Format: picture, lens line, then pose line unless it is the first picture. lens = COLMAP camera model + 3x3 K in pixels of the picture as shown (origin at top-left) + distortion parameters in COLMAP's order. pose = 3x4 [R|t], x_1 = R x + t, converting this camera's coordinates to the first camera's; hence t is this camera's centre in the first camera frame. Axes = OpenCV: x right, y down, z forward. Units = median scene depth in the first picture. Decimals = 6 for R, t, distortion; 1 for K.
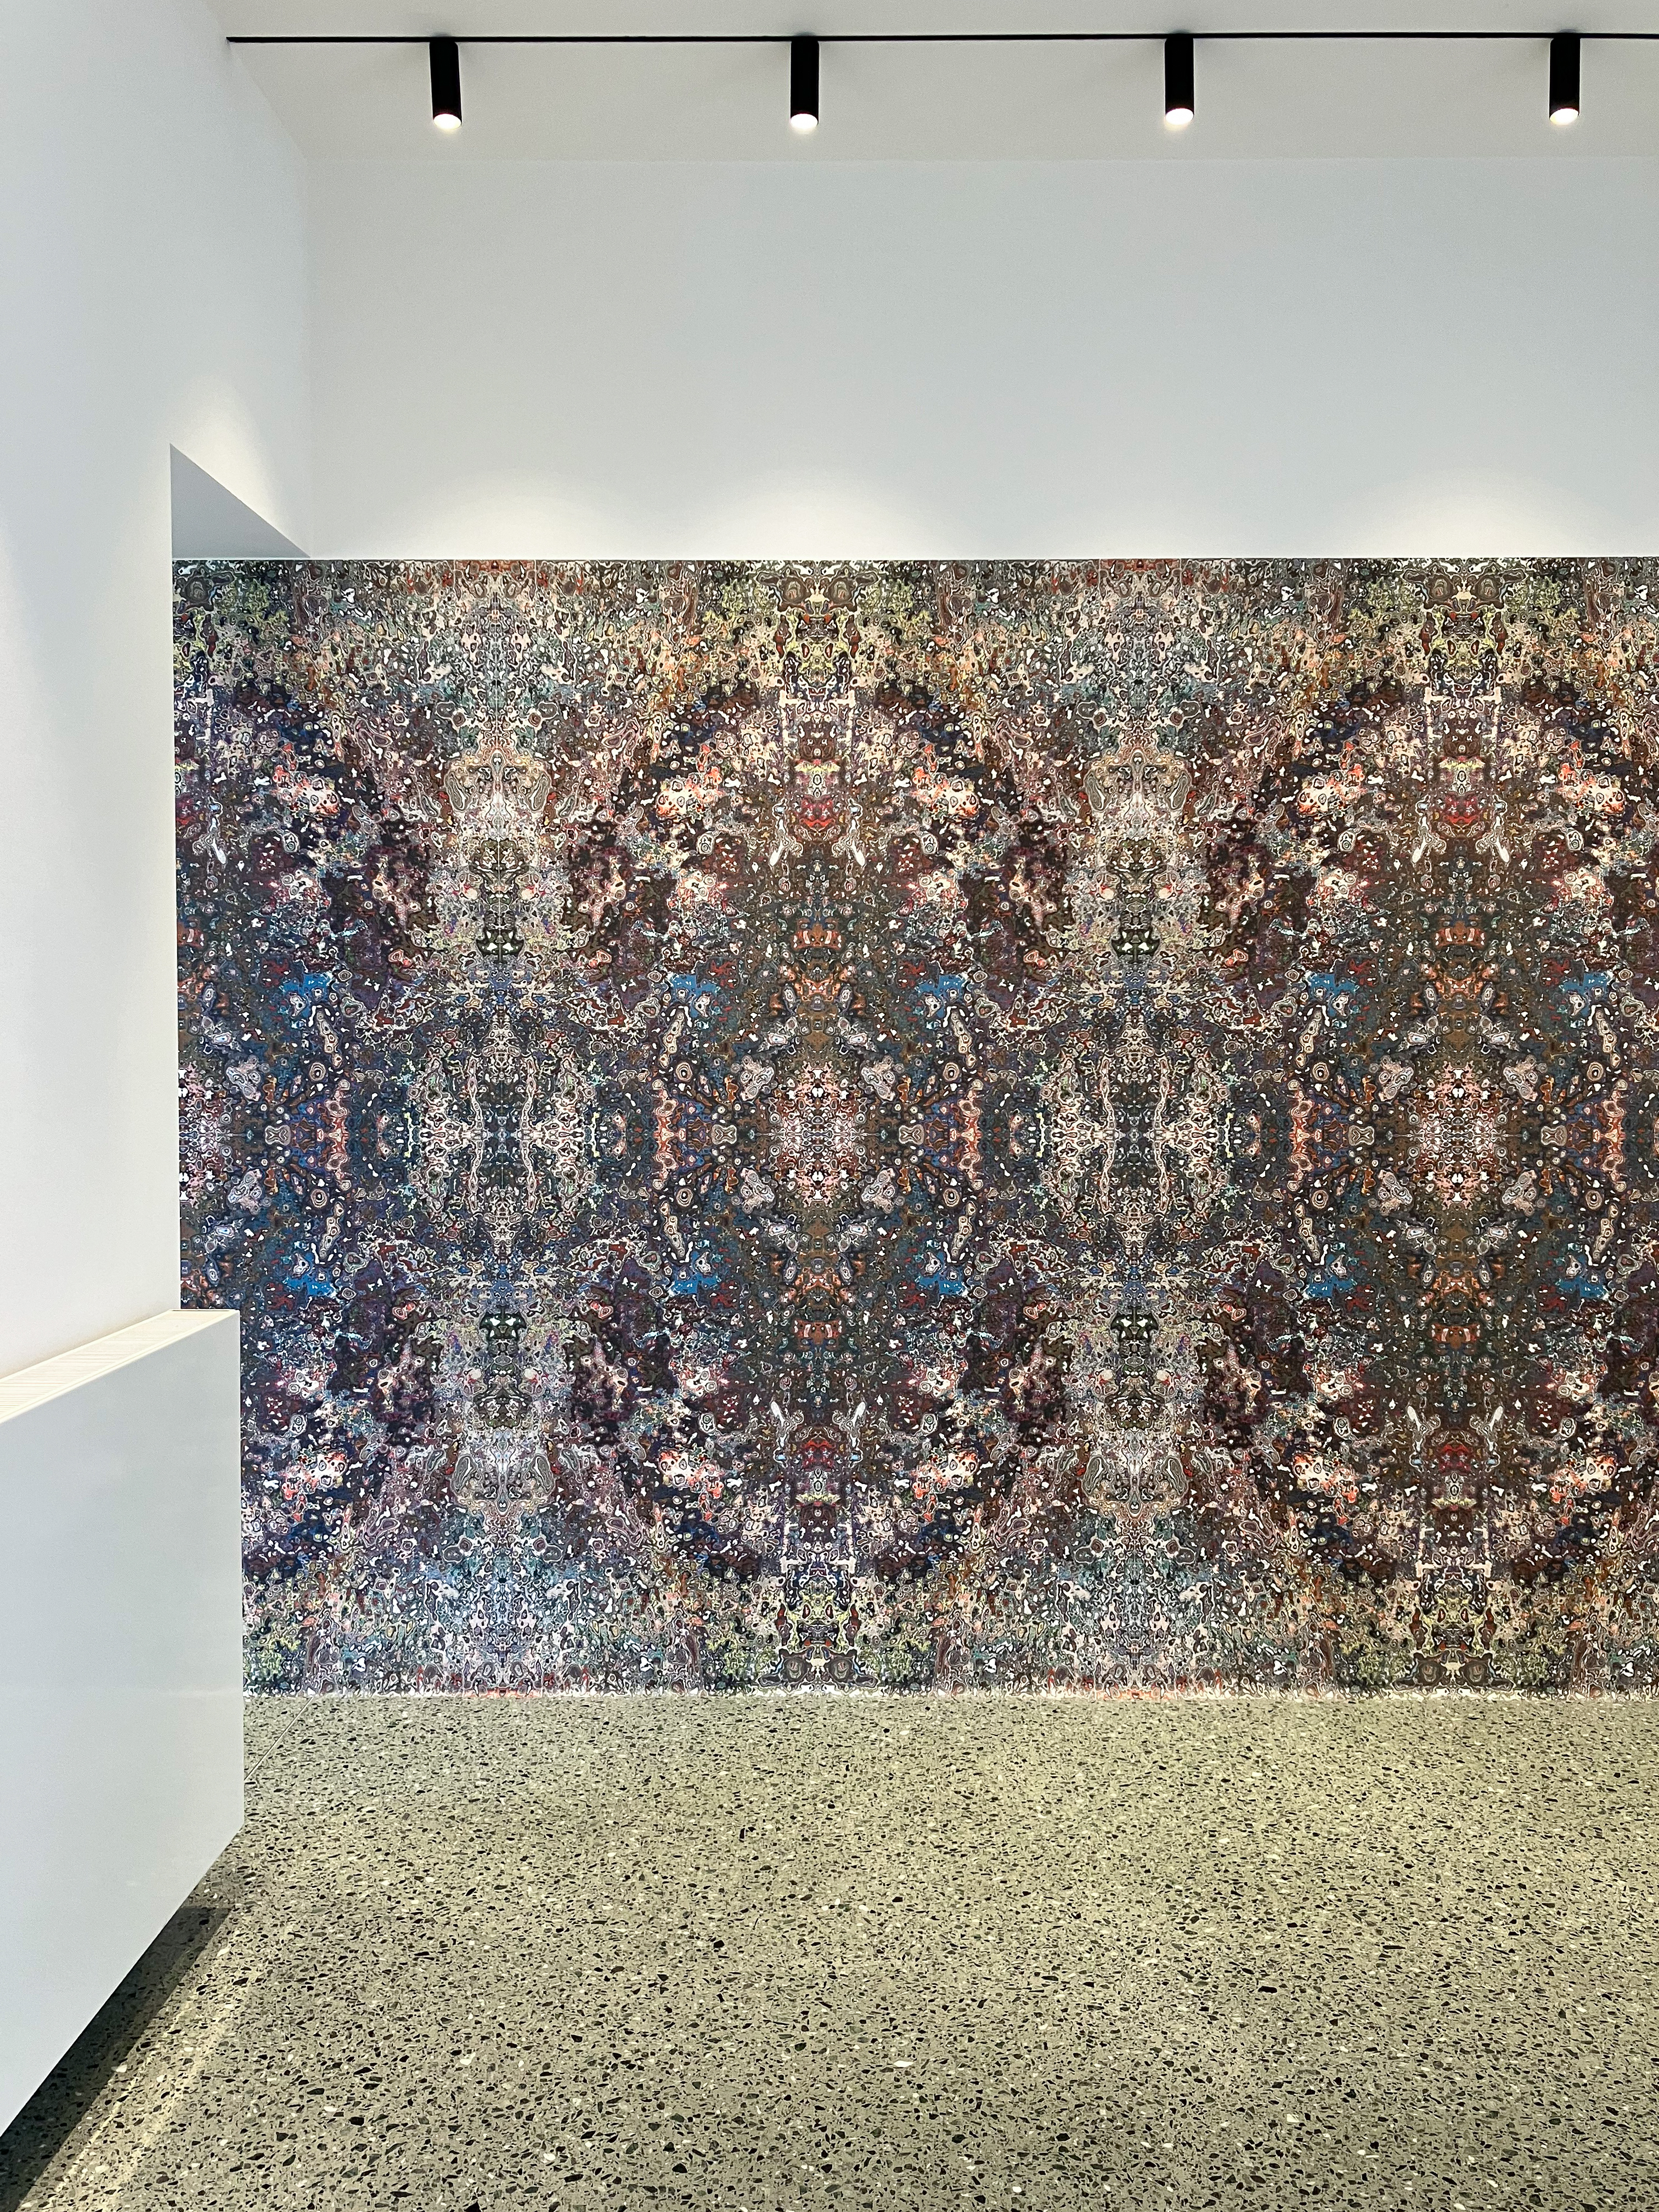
lens RADIAL K [[1799.0, 0, 827.1], [0, 1799.0, 1091.0], [0, 0, 1]] dist [0.051233, -0.031634]
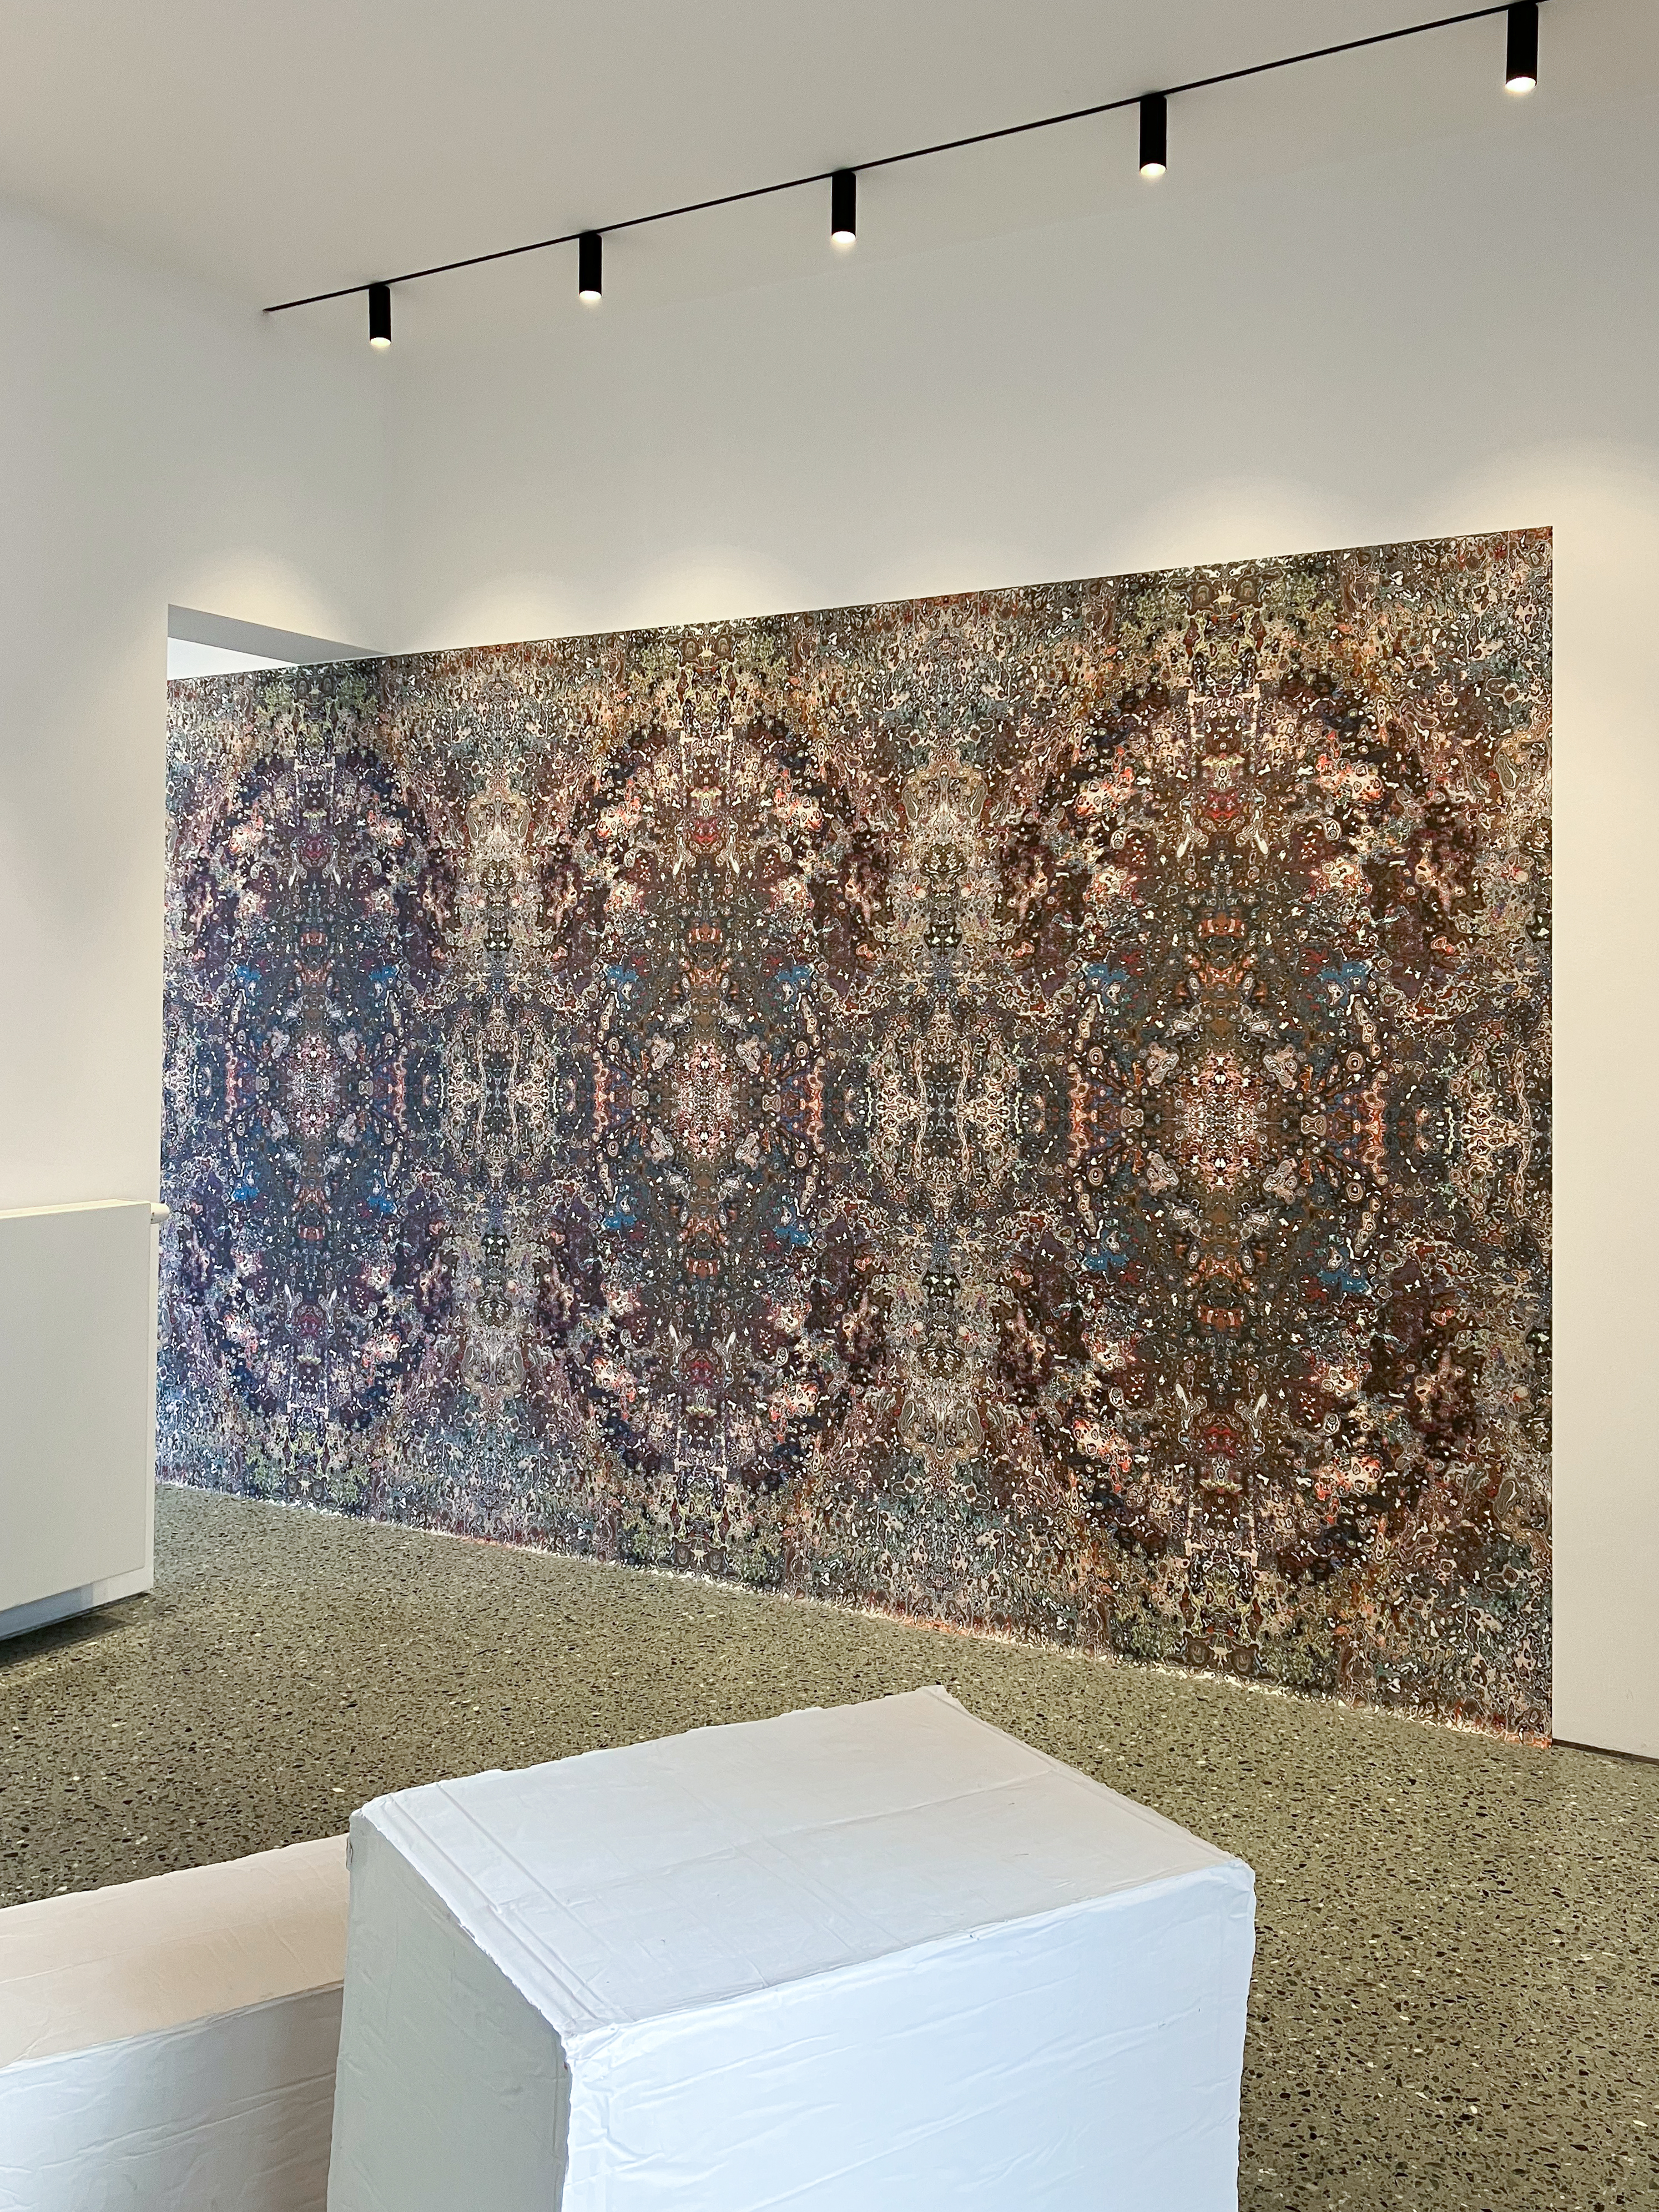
lens RADIAL K [[1799.0, 0, 831.5], [0, 1799.0, 989.5], [0, 0, 1]] dist [0.051233, -0.031634]
pose [[0.879465, 0.003431, -0.475952, 0.638667], [-0.027186, 0.998704, -0.043034, 0.000115], [0.475187, 0.050786, 0.878418, -0.003350]]
